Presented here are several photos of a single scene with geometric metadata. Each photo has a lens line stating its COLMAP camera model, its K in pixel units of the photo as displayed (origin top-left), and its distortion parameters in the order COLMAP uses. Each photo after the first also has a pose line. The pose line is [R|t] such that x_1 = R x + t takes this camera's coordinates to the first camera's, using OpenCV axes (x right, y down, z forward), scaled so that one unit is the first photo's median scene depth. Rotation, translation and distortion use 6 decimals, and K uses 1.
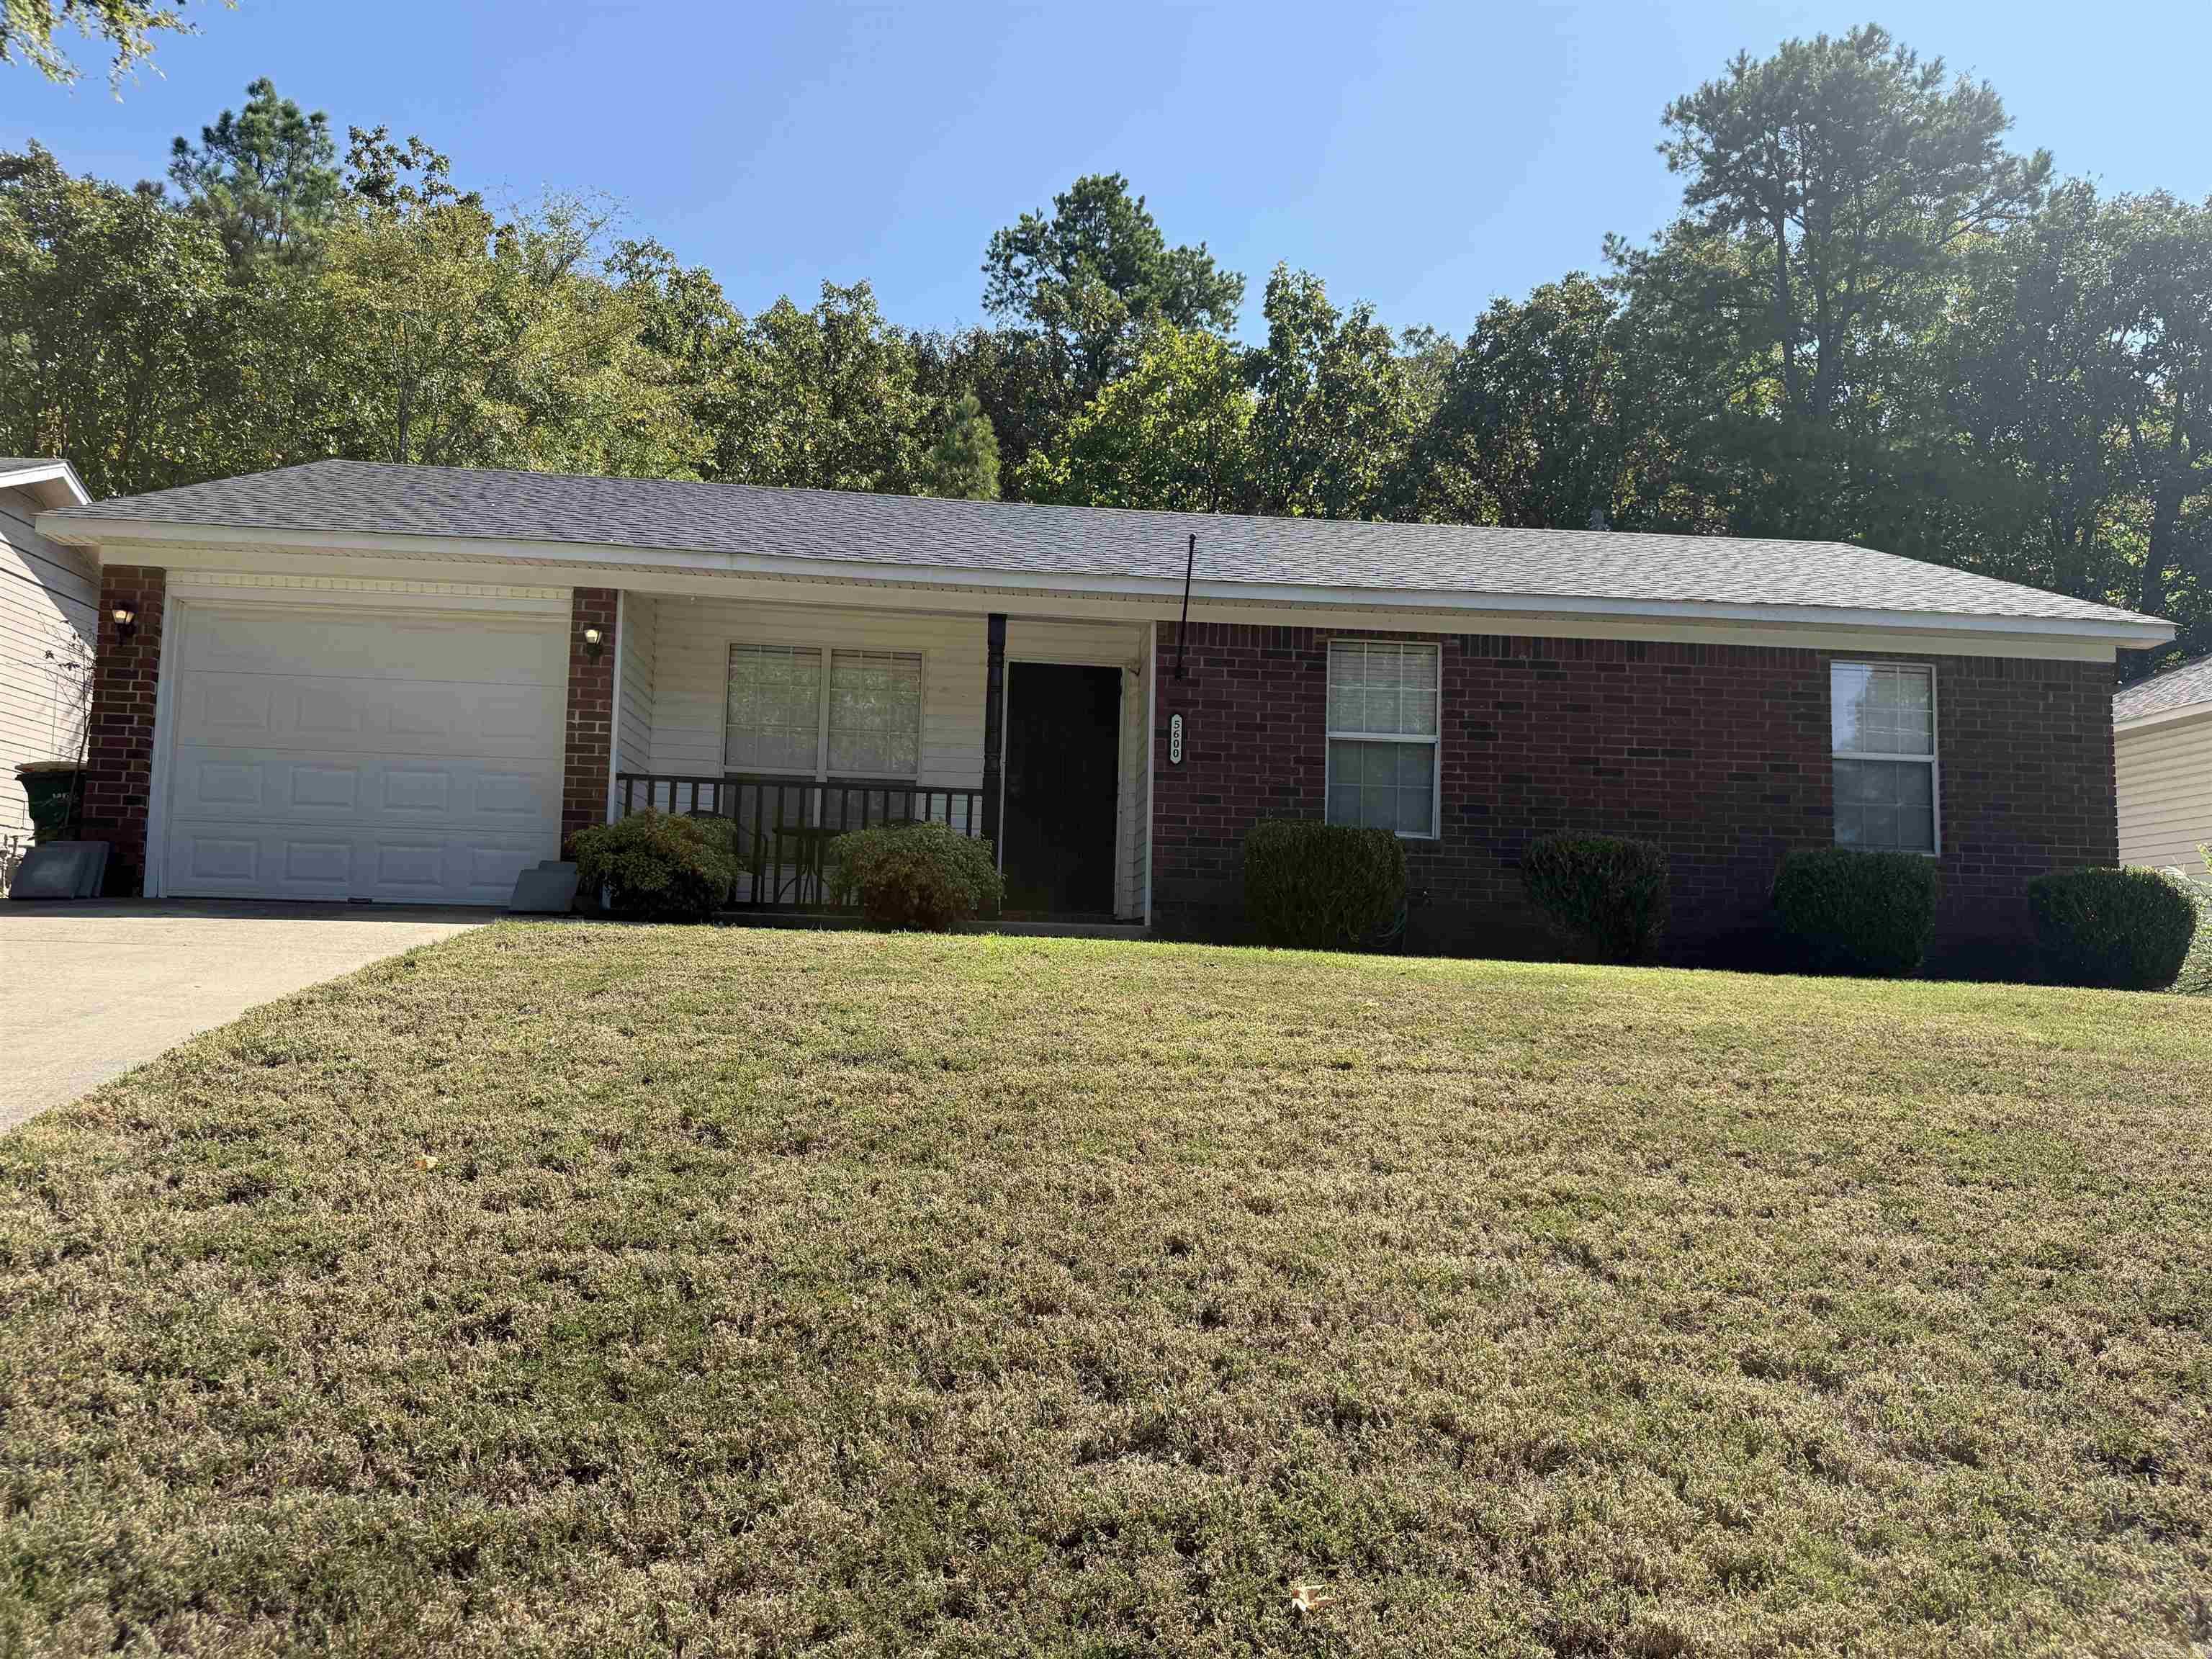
lens RADIAL K [[1532.2, 0, 1106.0], [0, 1532.2, 829.5], [0, 0, 1]] dist [0.005295, -0.001996]
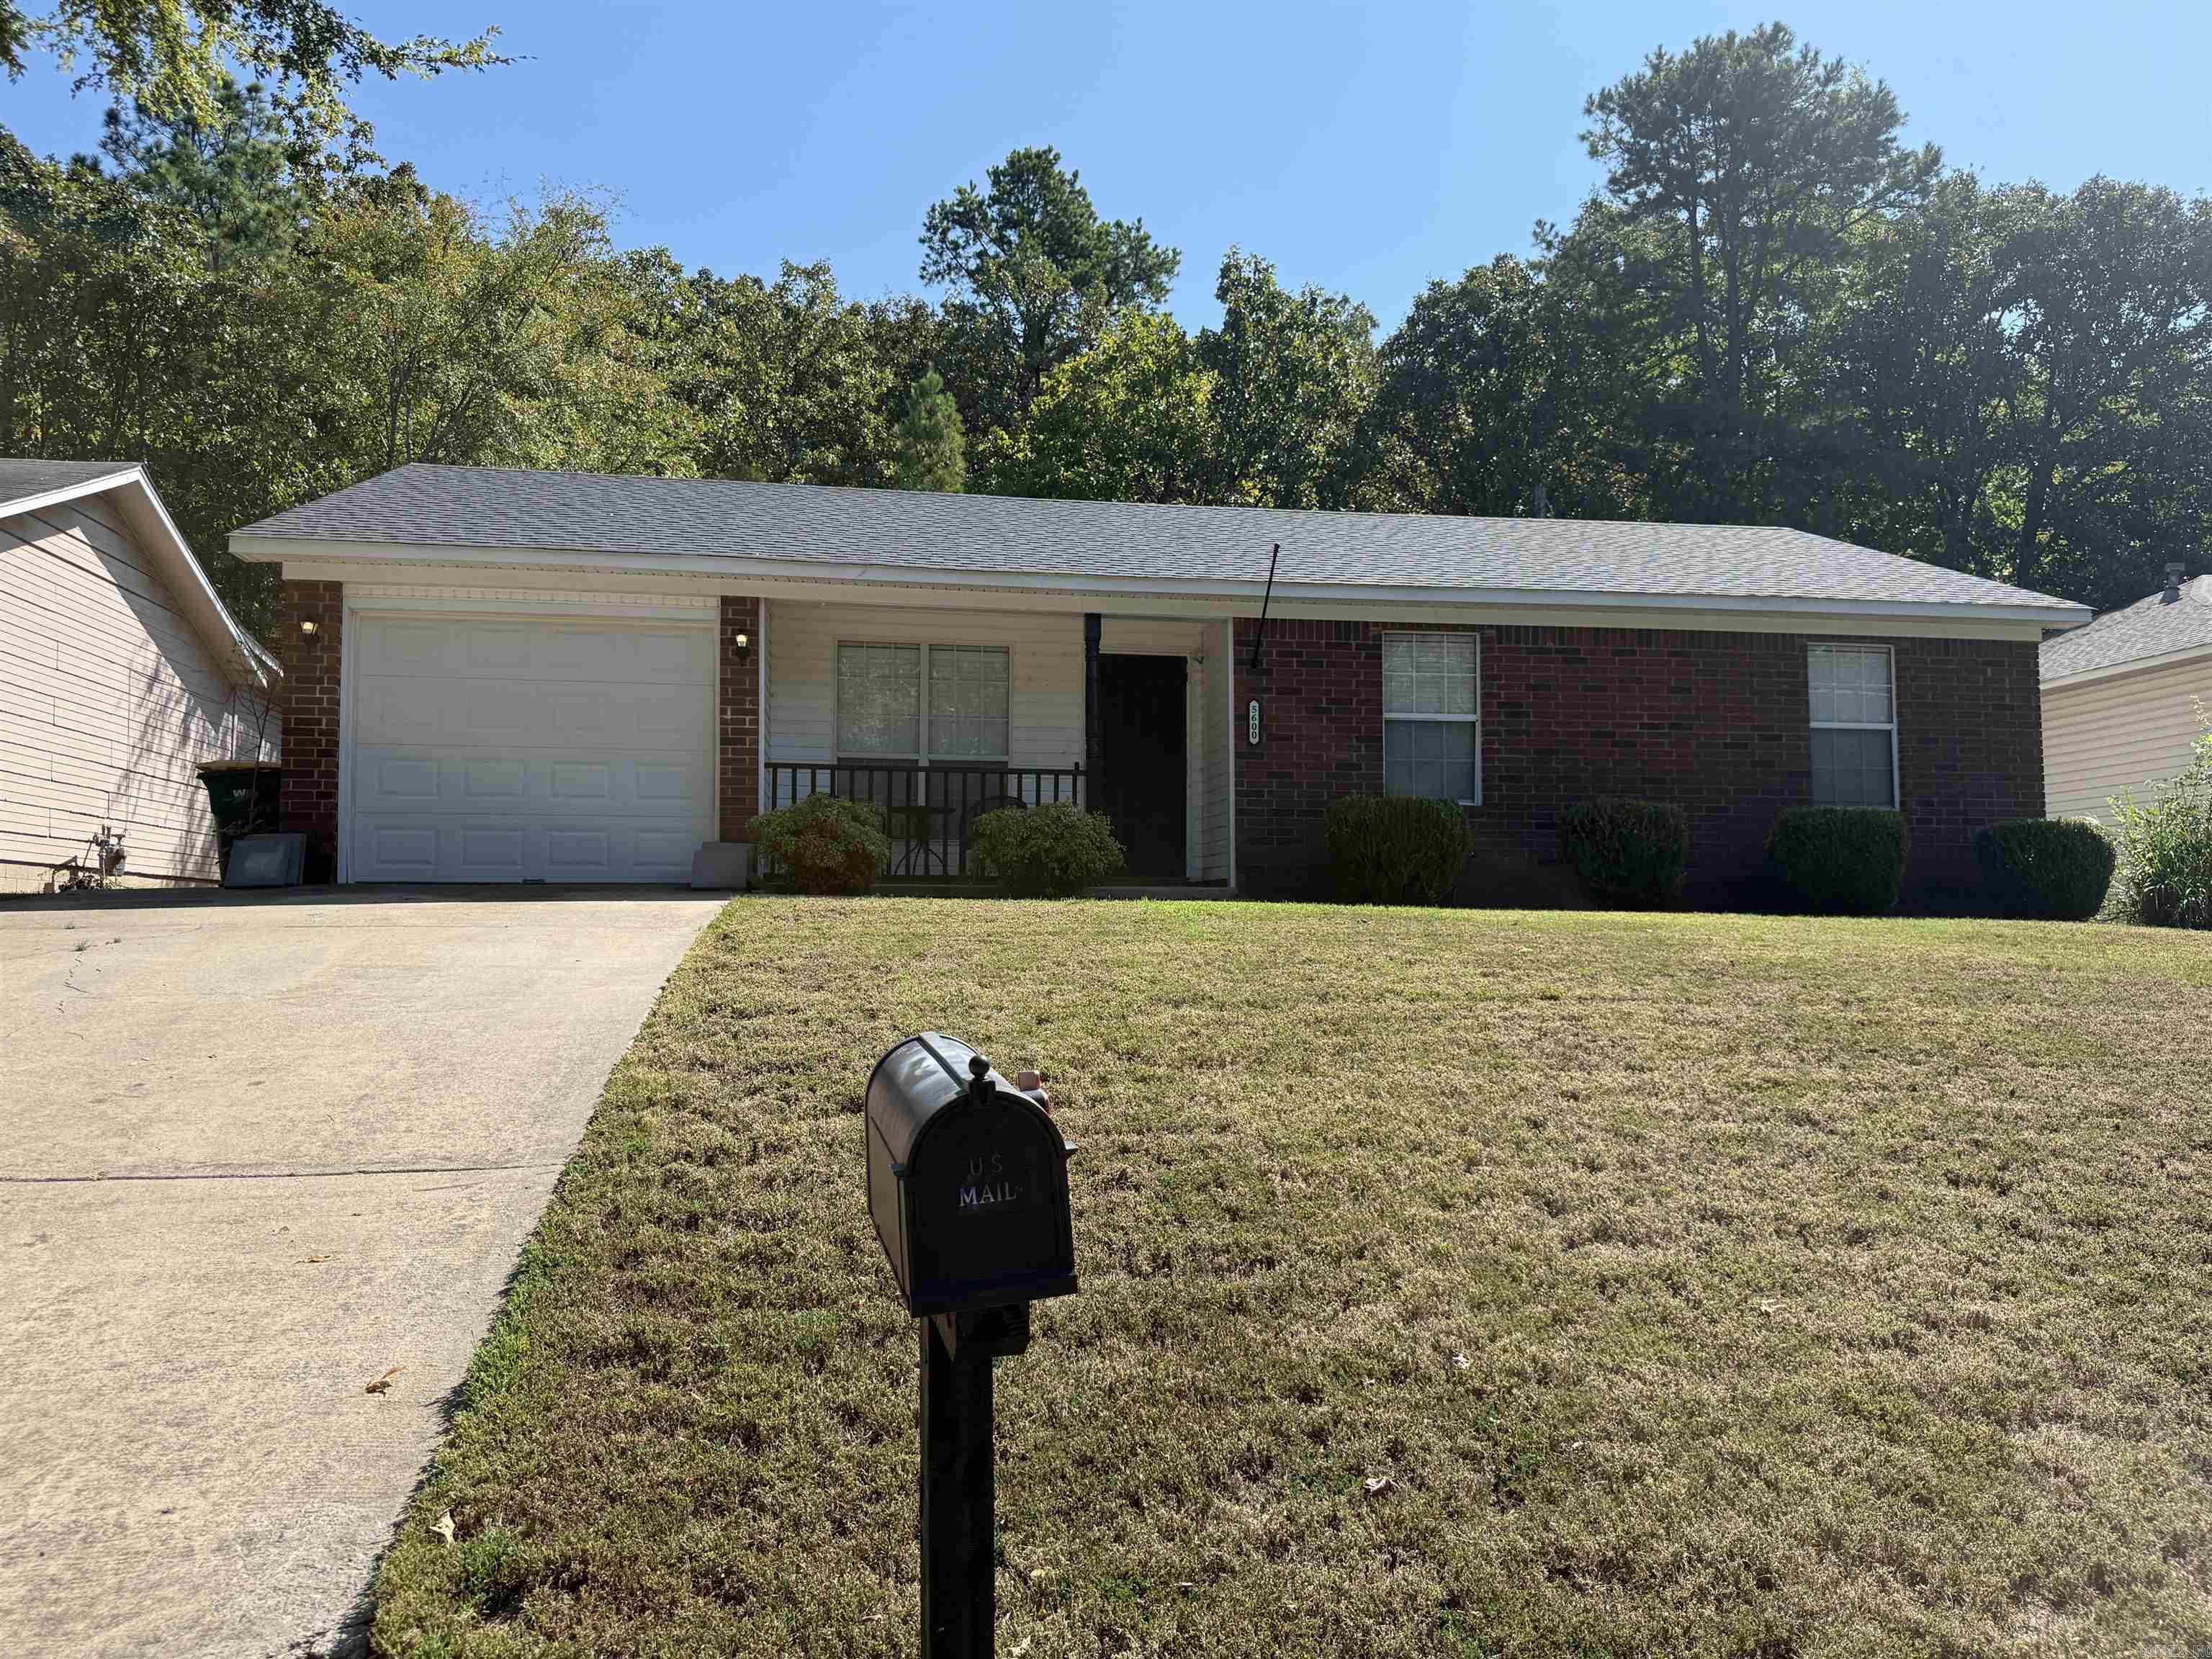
lens RADIAL K [[1526.1, 0, 1106.0], [0, 1526.1, 829.5], [0, 0, 1]] dist [0.006374, -0.005588]
pose [[0.997447, -0.021677, 0.068042, -0.052888], [0.019666, 0.999353, 0.030101, -0.005866], [-0.068650, -0.028686, 0.997228, -0.044983]]
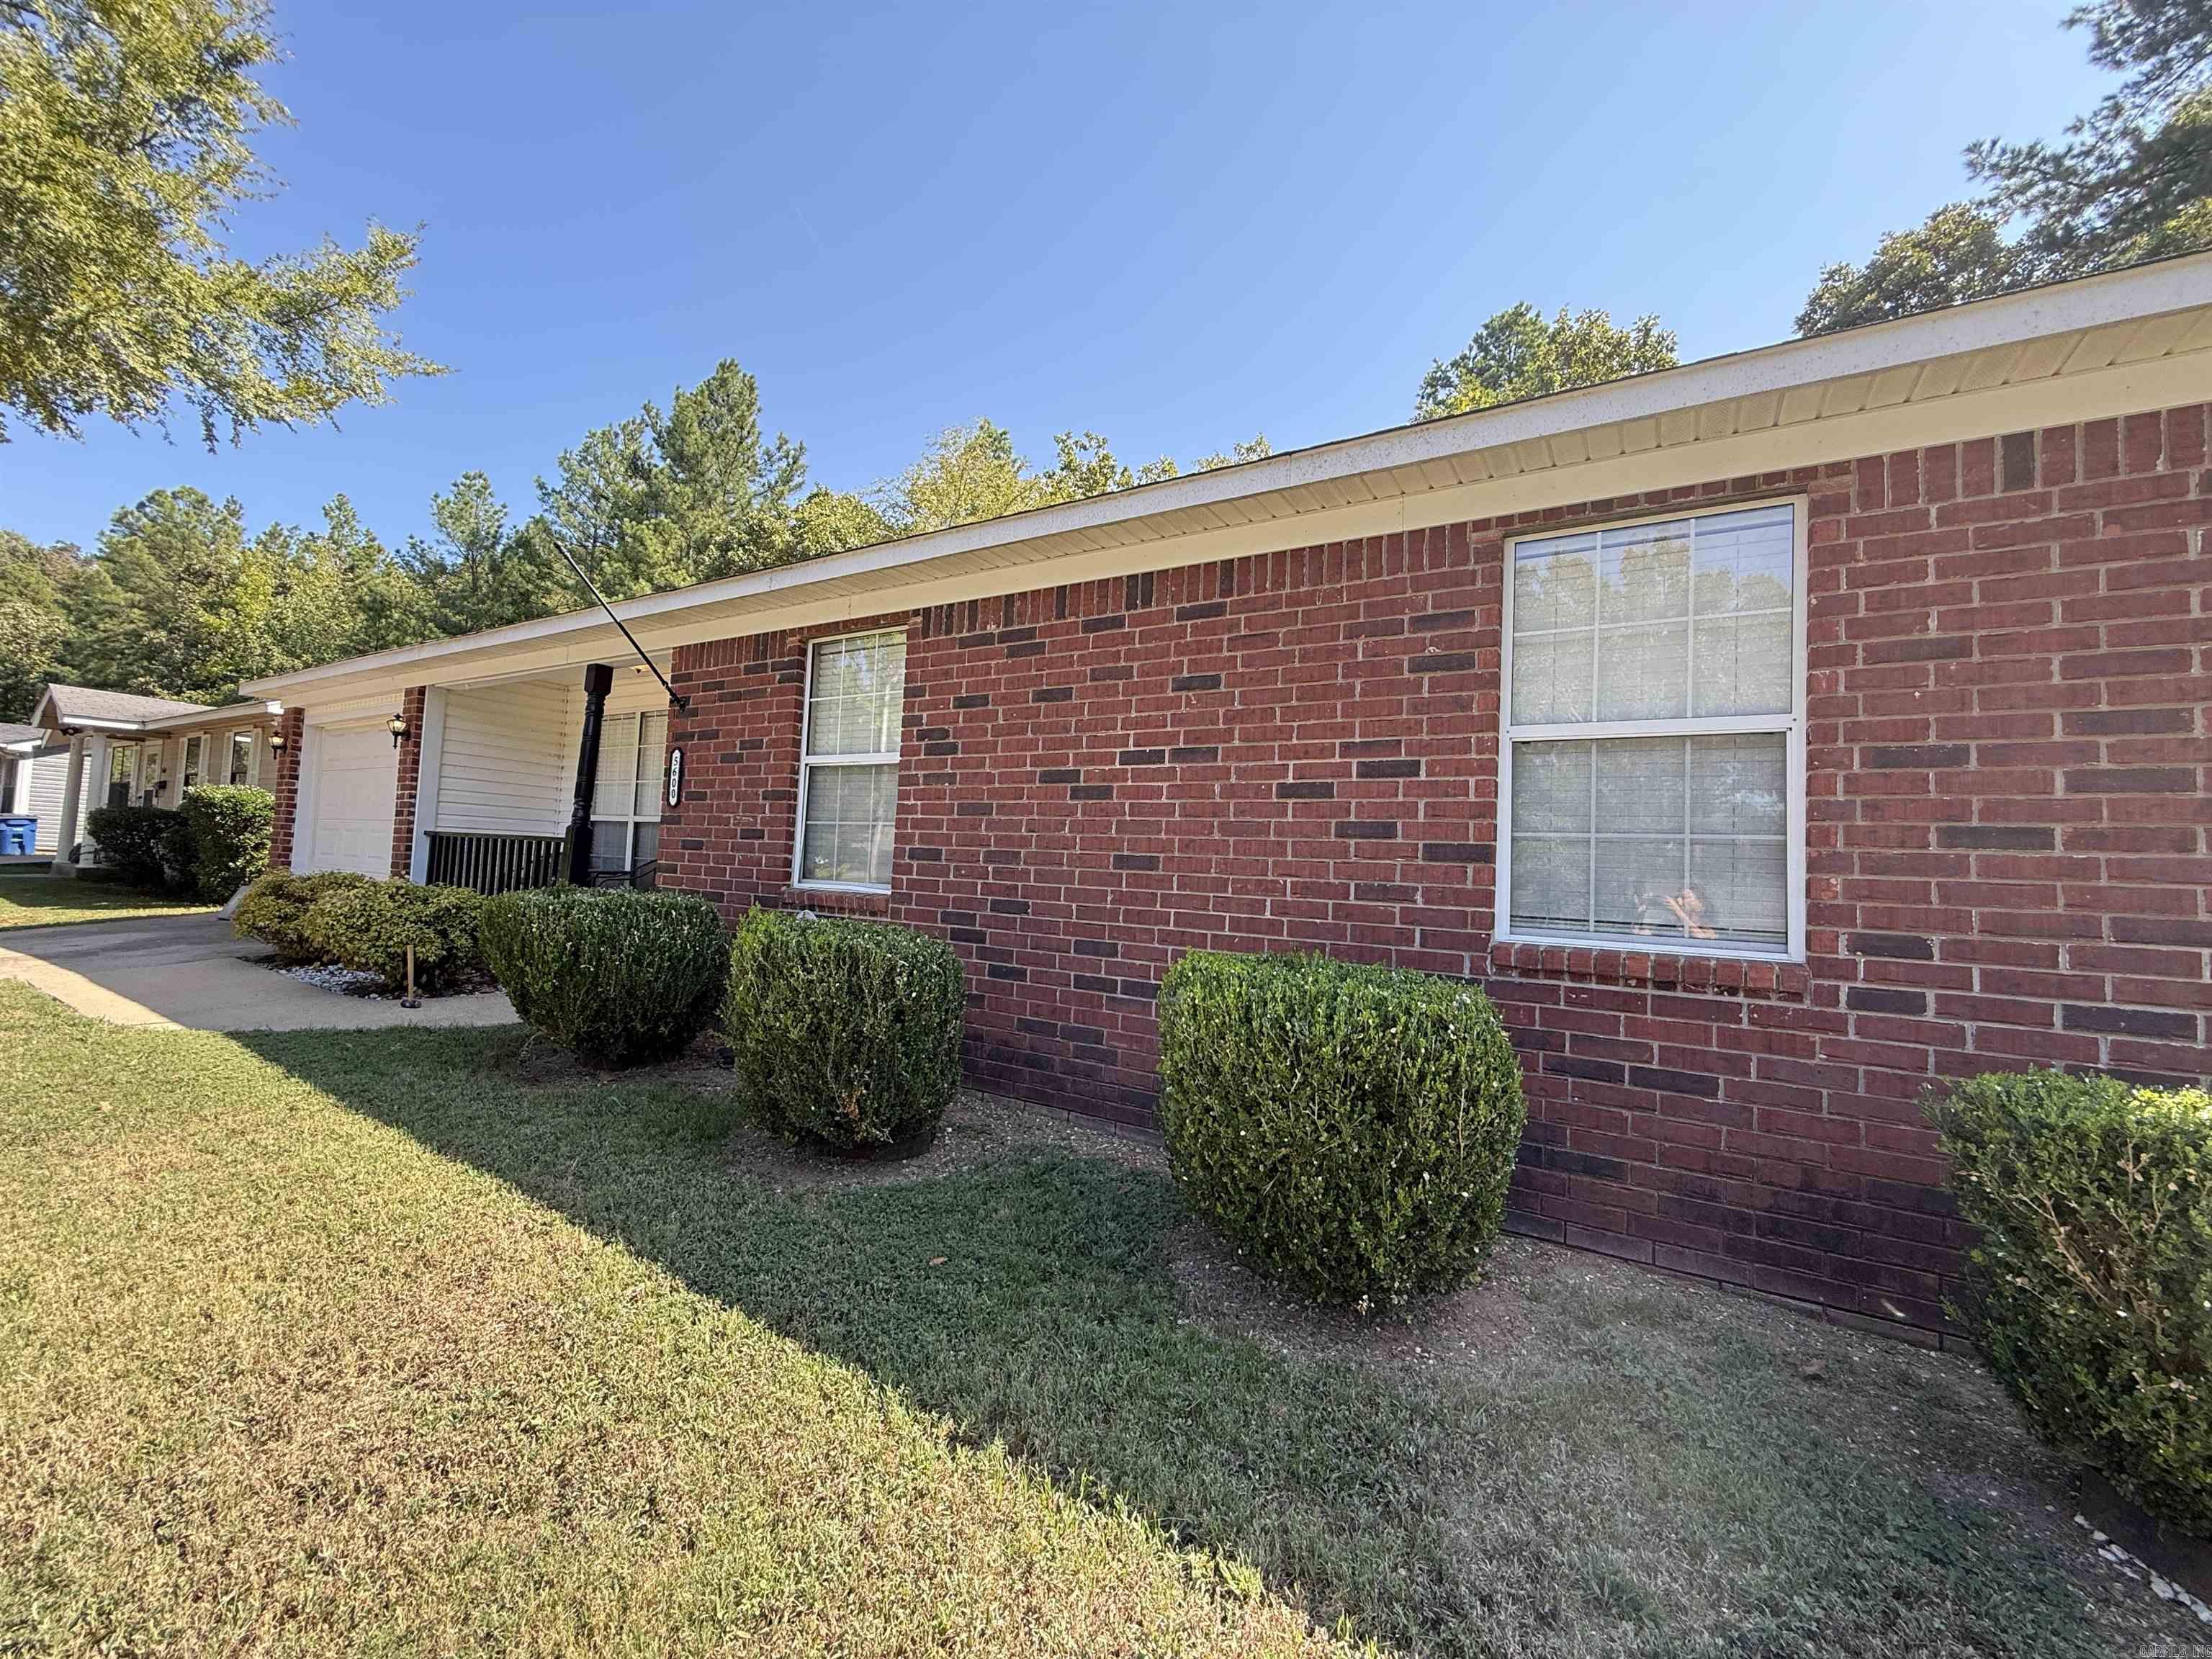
lens RADIAL K [[890.5, 0, 1106.0], [0, 890.5, 829.5], [0, 0, 1]] dist [0.000259, -0.000004]
pose [[0.810291, -0.019052, -0.585718, 0.205922], [0.026898, 0.999627, 0.004695, -0.009125], [0.585410, -0.019559, 0.810502, 0.270472]]
